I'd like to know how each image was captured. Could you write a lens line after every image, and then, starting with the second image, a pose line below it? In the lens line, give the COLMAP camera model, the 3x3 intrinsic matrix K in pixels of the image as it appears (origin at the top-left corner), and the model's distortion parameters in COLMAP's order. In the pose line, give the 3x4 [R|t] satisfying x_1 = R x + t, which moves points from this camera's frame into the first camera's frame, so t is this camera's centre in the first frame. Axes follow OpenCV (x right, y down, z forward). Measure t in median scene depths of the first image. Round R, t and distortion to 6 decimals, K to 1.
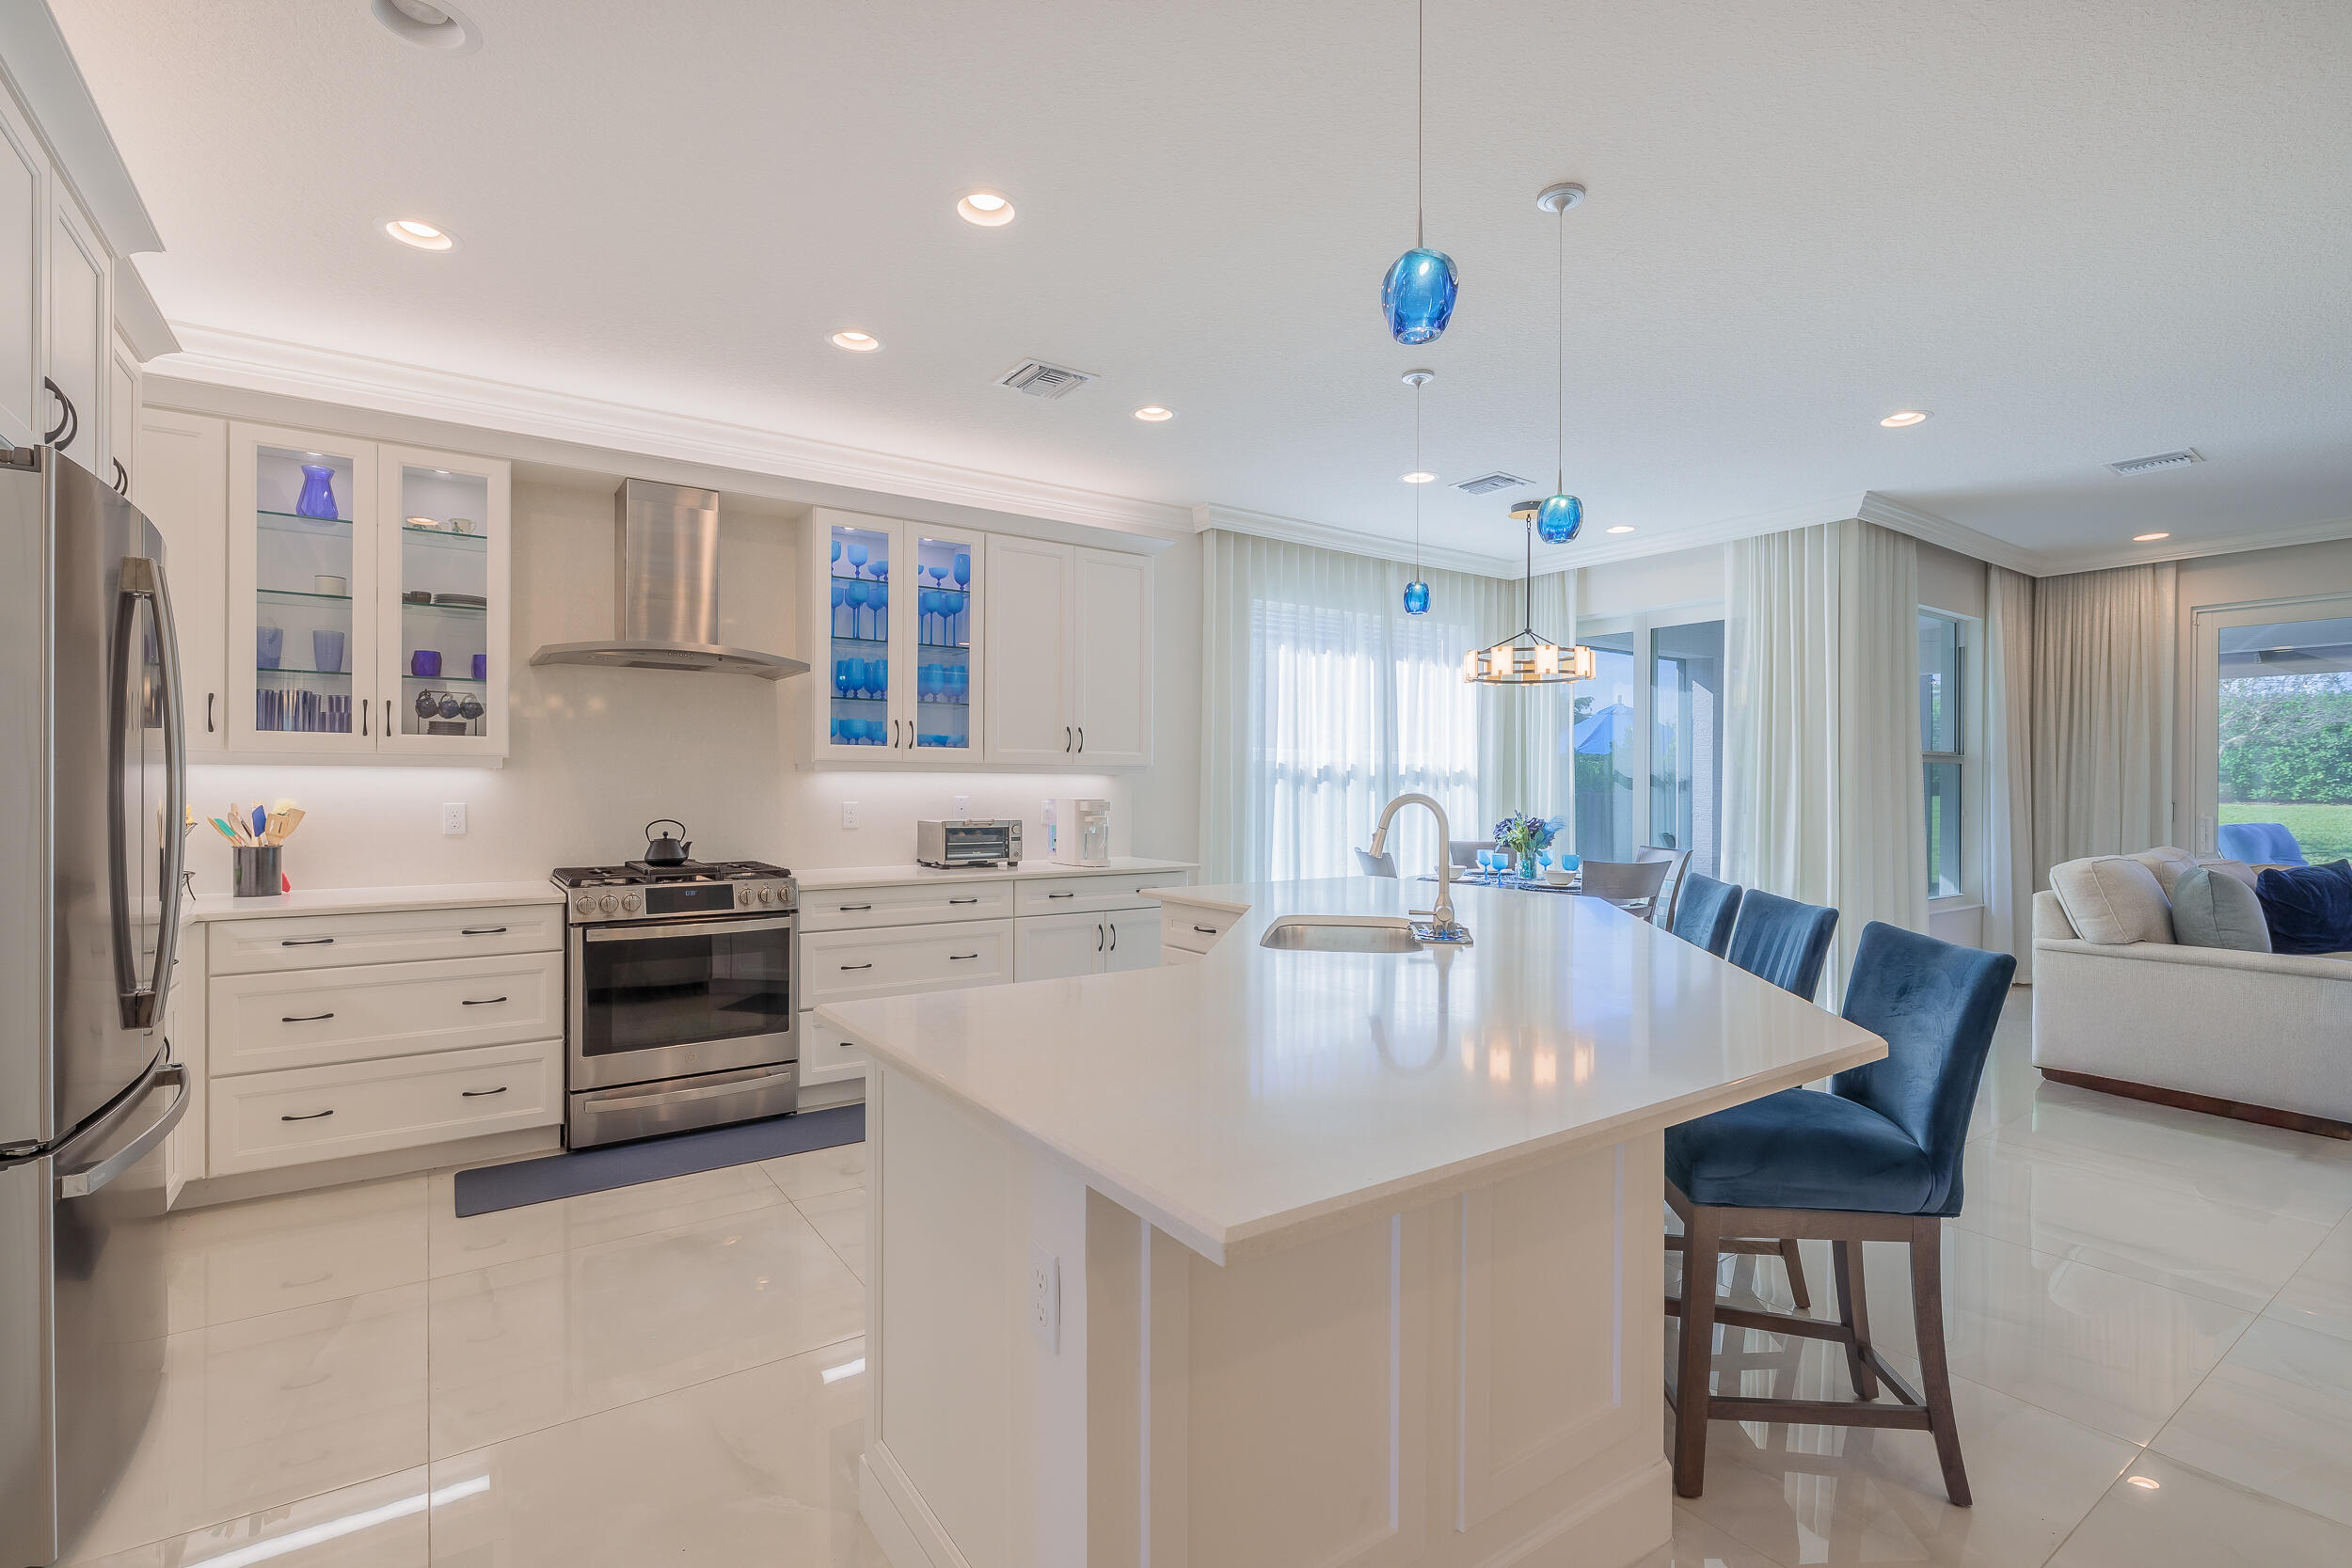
lens RADIAL K [[1081.5, 0, 1172.9], [0, 1081.5, 828.4], [0, 0, 1]] dist [-0.000967, -0.000291]
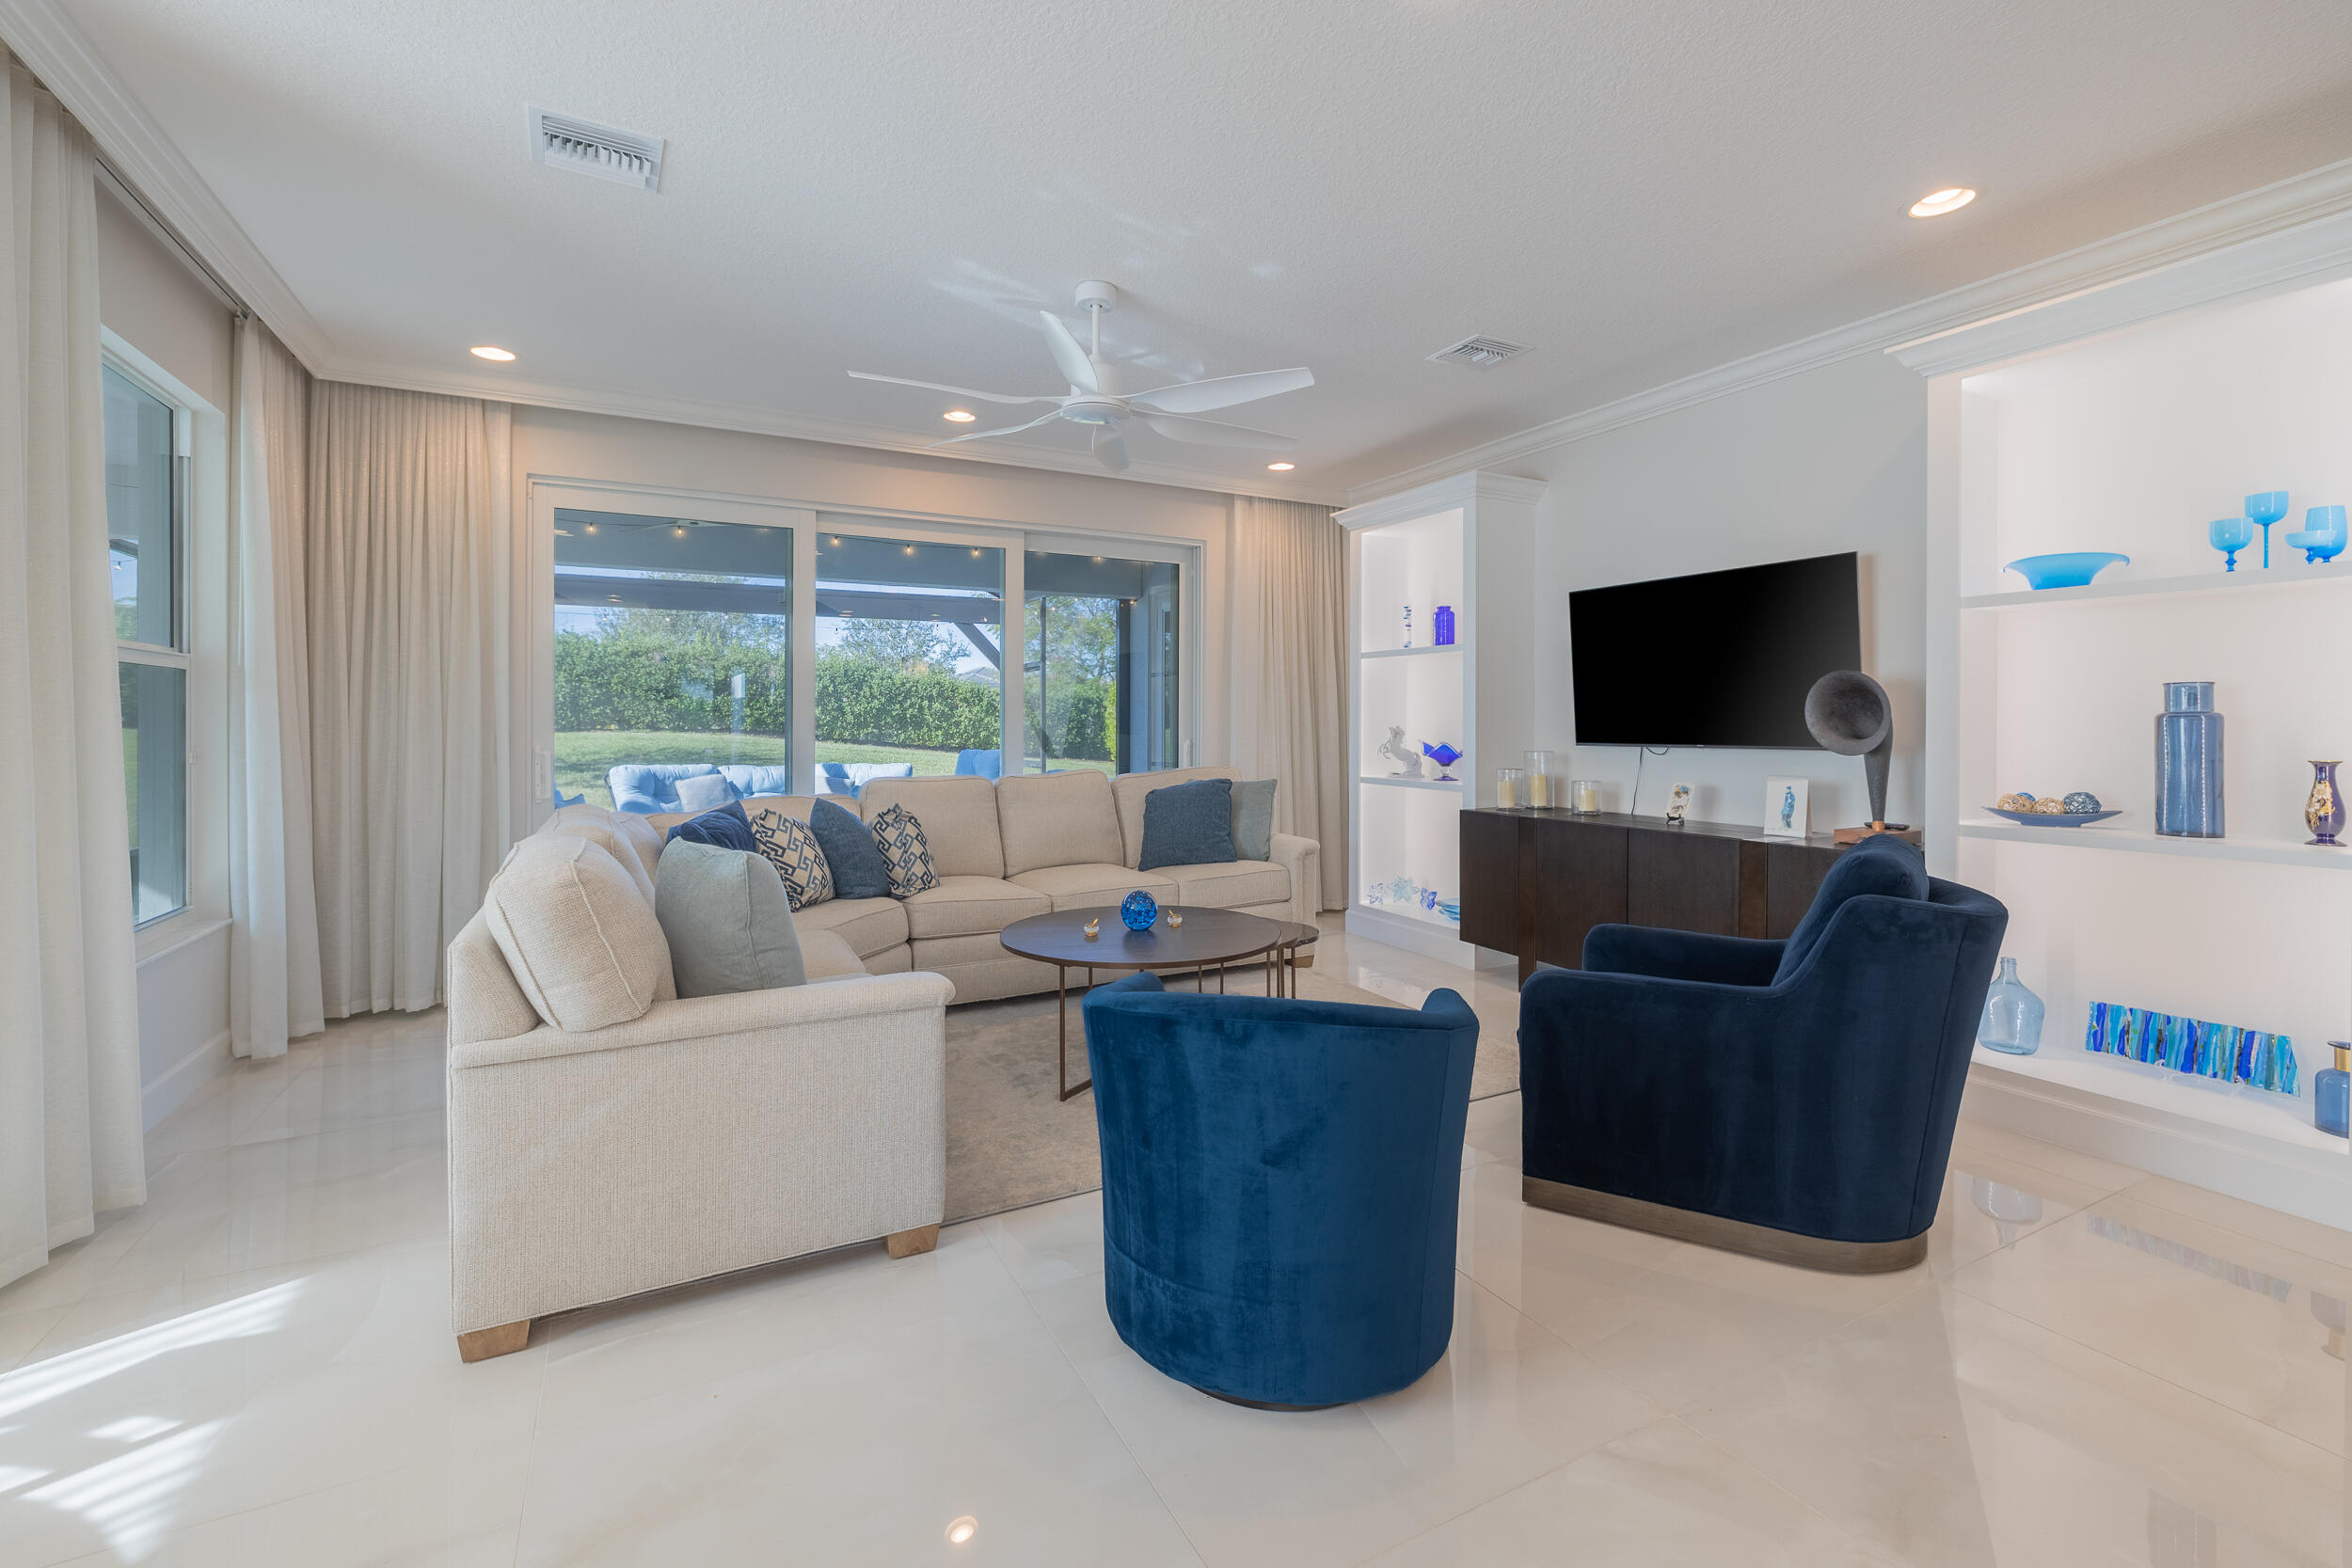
lens RADIAL K [[1005.9, 0, 1163.7], [0, 1005.9, 718.6], [0, 0, 1]] dist [-0.000396, 0.000092]
pose [[0.118224, 0.000861, 0.992987, 0.404203], [0.034434, 0.999395, -0.004966, -0.024008], [-0.992390, 0.034780, 0.118123, 0.642948]]
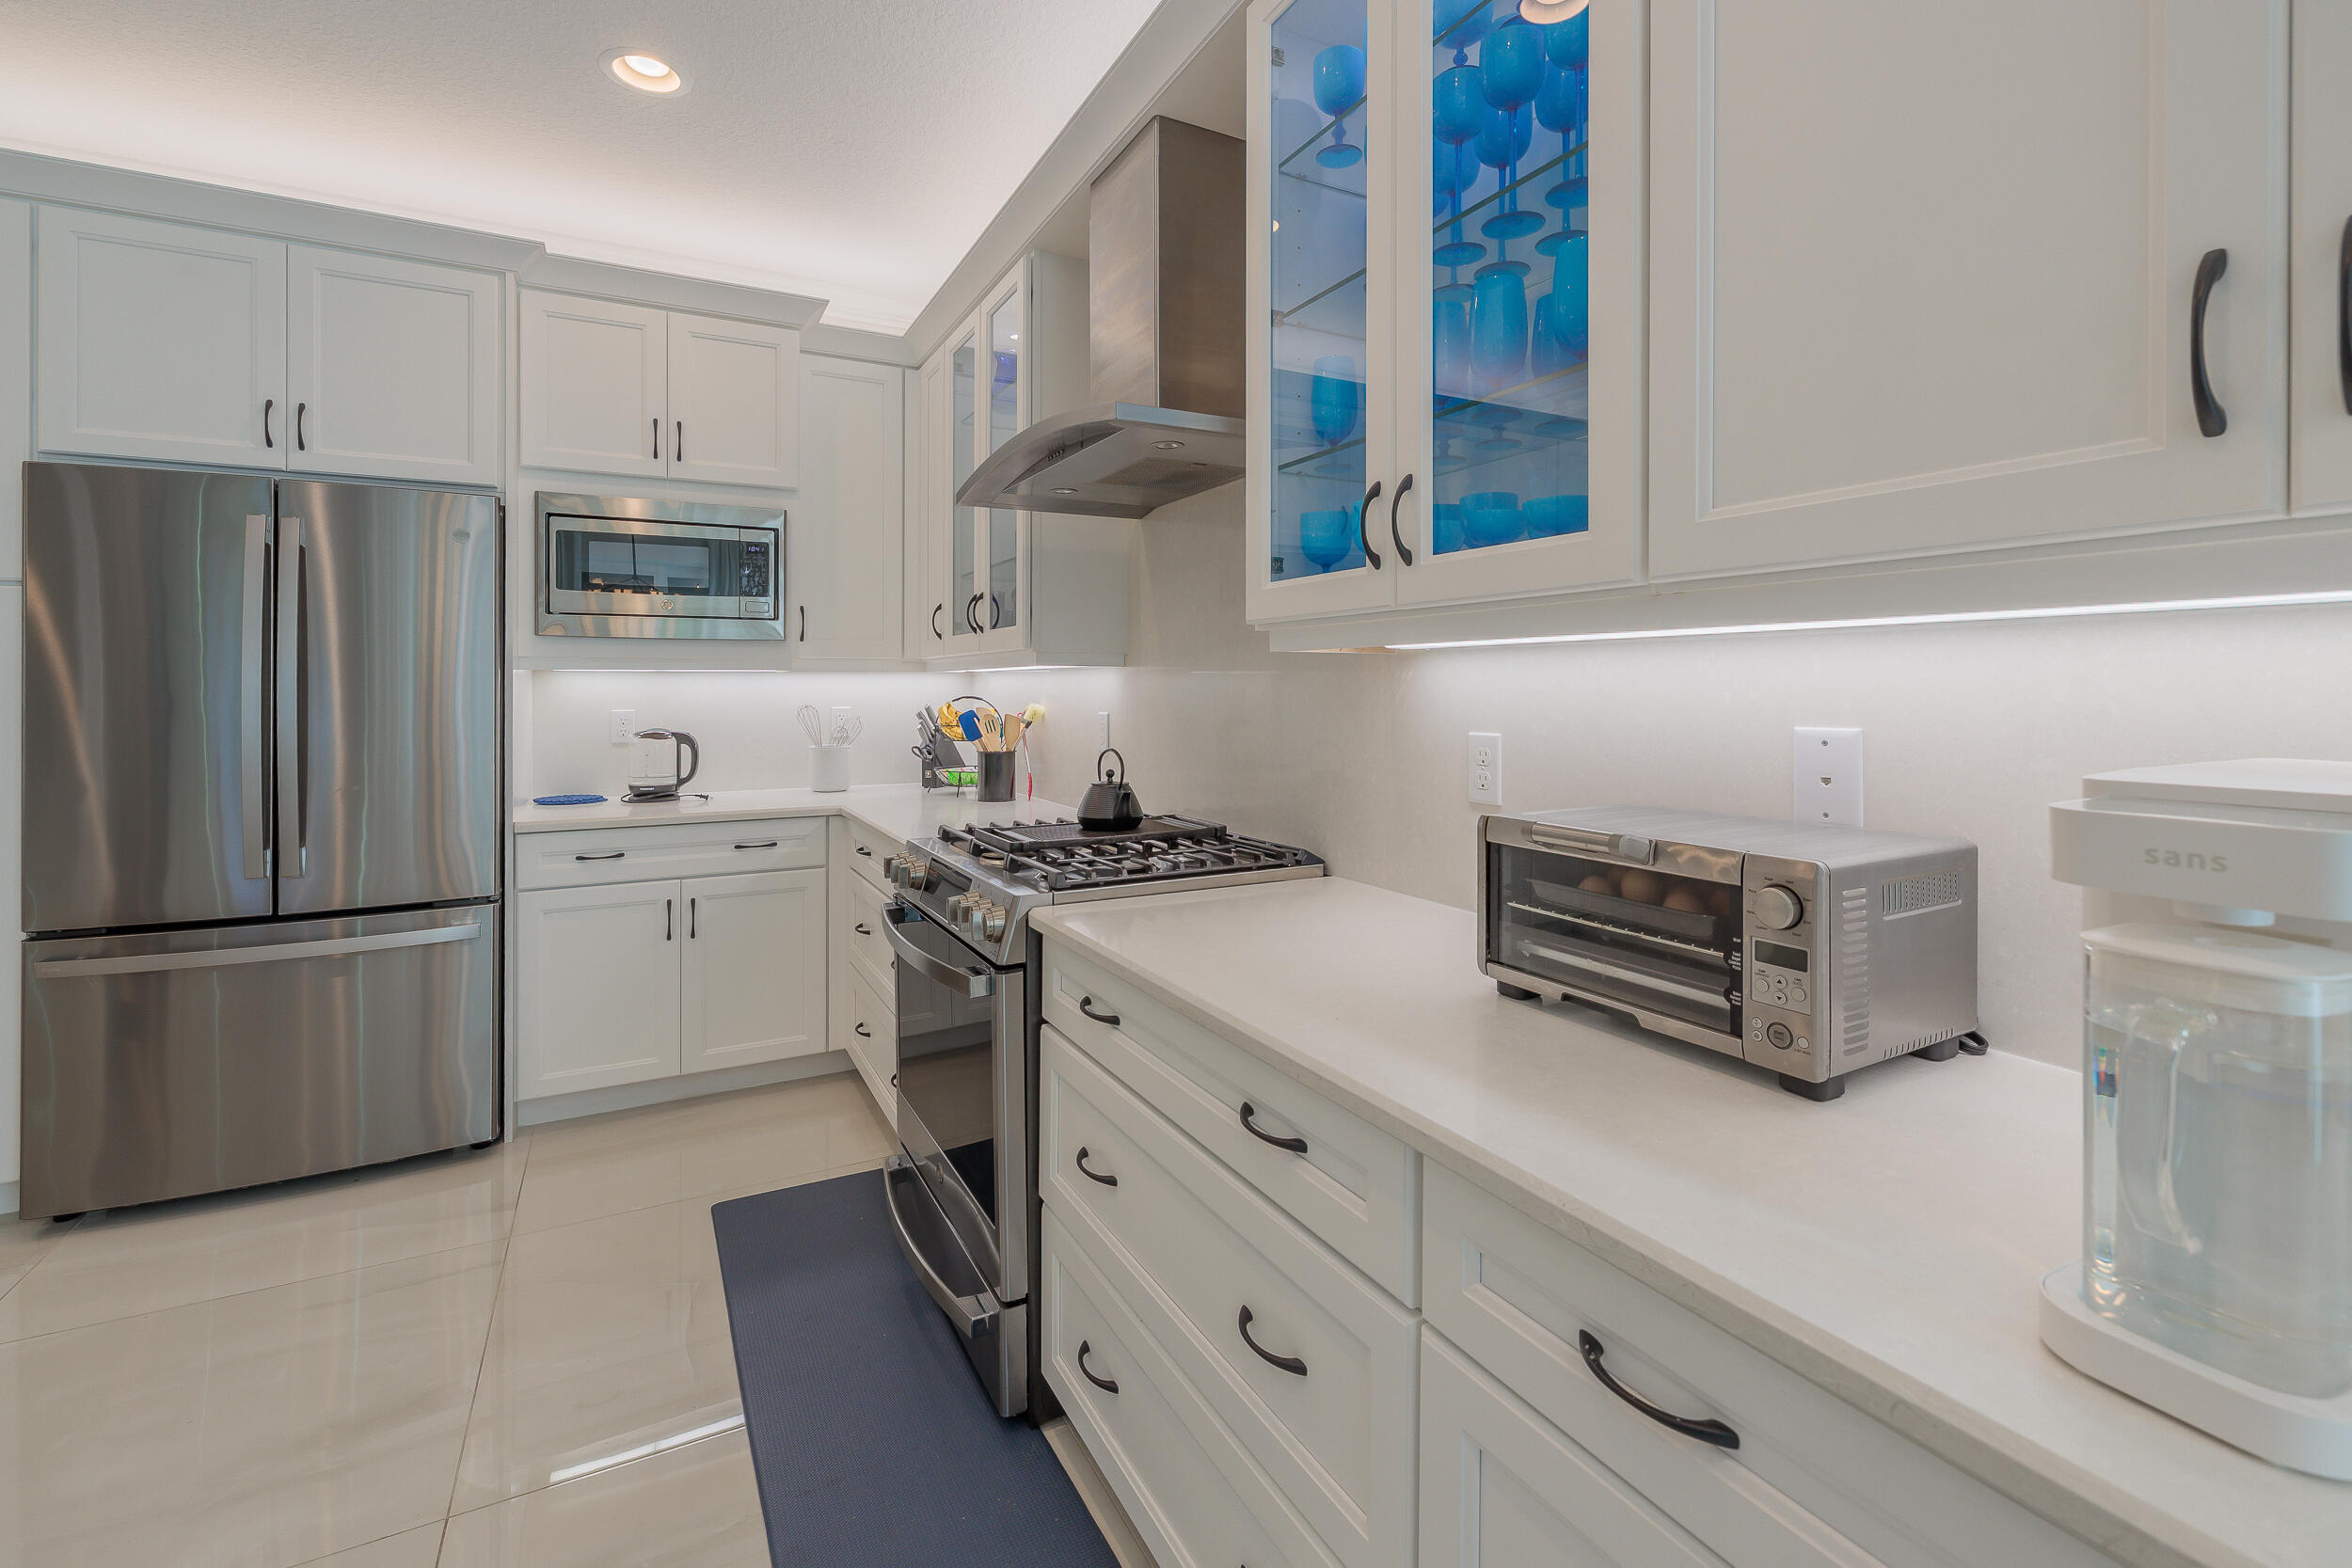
lens RADIAL K [[1004.2, 0, 1164.2], [0, 1004.2, 689.0], [0, 0, 1]] dist [-0.000126, 0.000083]
pose [[-0.109966, -0.003046, -0.993931, 0.048593], [-0.036106, 0.999348, 0.000932, -0.035291], [0.993279, 0.035990, -0.110004, 0.936602]]
